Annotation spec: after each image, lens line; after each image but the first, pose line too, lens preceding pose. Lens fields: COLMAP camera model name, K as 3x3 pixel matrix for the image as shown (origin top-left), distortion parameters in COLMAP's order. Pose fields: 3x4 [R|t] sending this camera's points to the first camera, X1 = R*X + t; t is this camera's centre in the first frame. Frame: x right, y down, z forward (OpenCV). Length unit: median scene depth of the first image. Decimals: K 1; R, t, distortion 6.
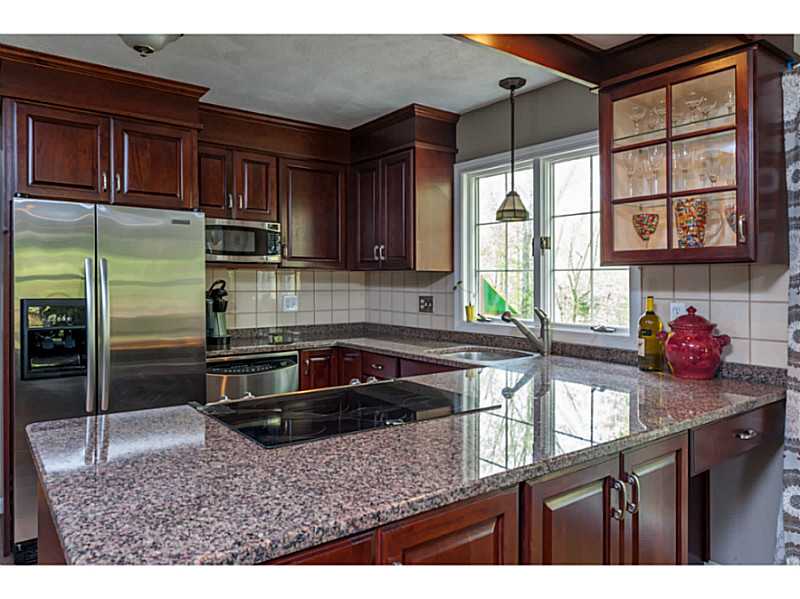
lens RADIAL K [[561.0, 0, 400.2], [0, 561.0, 270.0], [0, 0, 1]] dist [-0.005341, -0.001309]
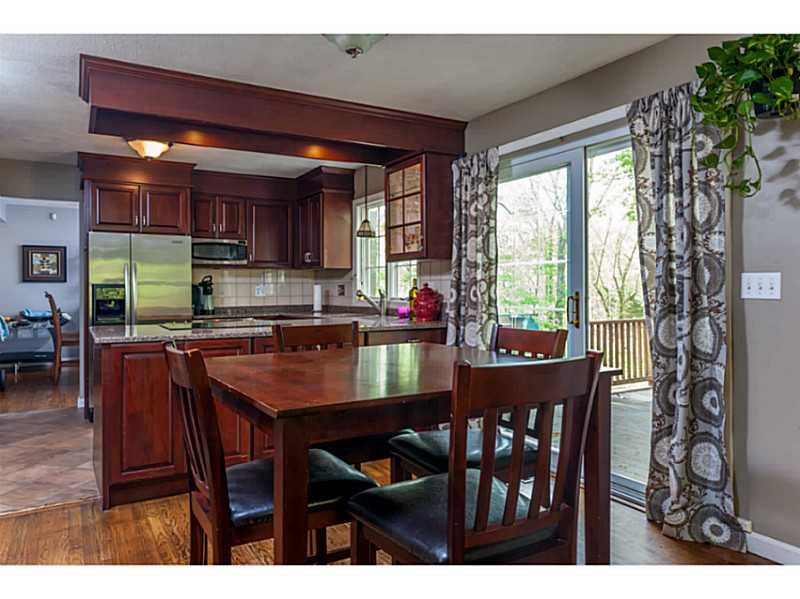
lens RADIAL K [[554.5, 0, 399.0], [0, 554.5, 263.4], [0, 0, 1]] dist [0.002839, 0.000415]
pose [[0.993699, -0.014302, -0.111167, 0.485136], [0.011960, 0.999693, -0.021706, 0.028841], [0.111443, 0.020240, 0.993565, -0.649912]]
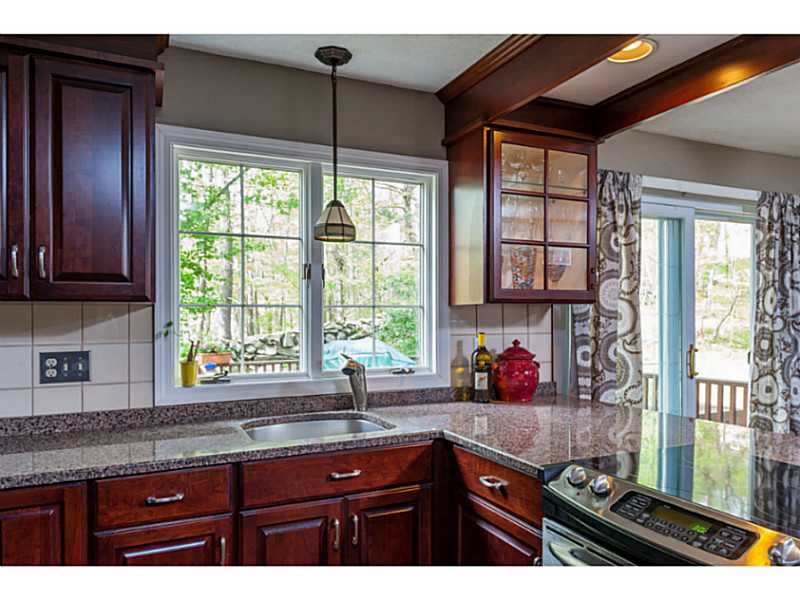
lens RADIAL K [[562.0, 0, 400.6], [0, 562.0, 320.6], [0, 0, 1]] dist [-0.001619, -0.000338]
pose [[0.217393, -0.003703, 0.976077, -0.519107], [-0.007114, 0.999960, 0.005378, 0.015701], [-0.976058, -0.008113, 0.217358, 0.750324]]
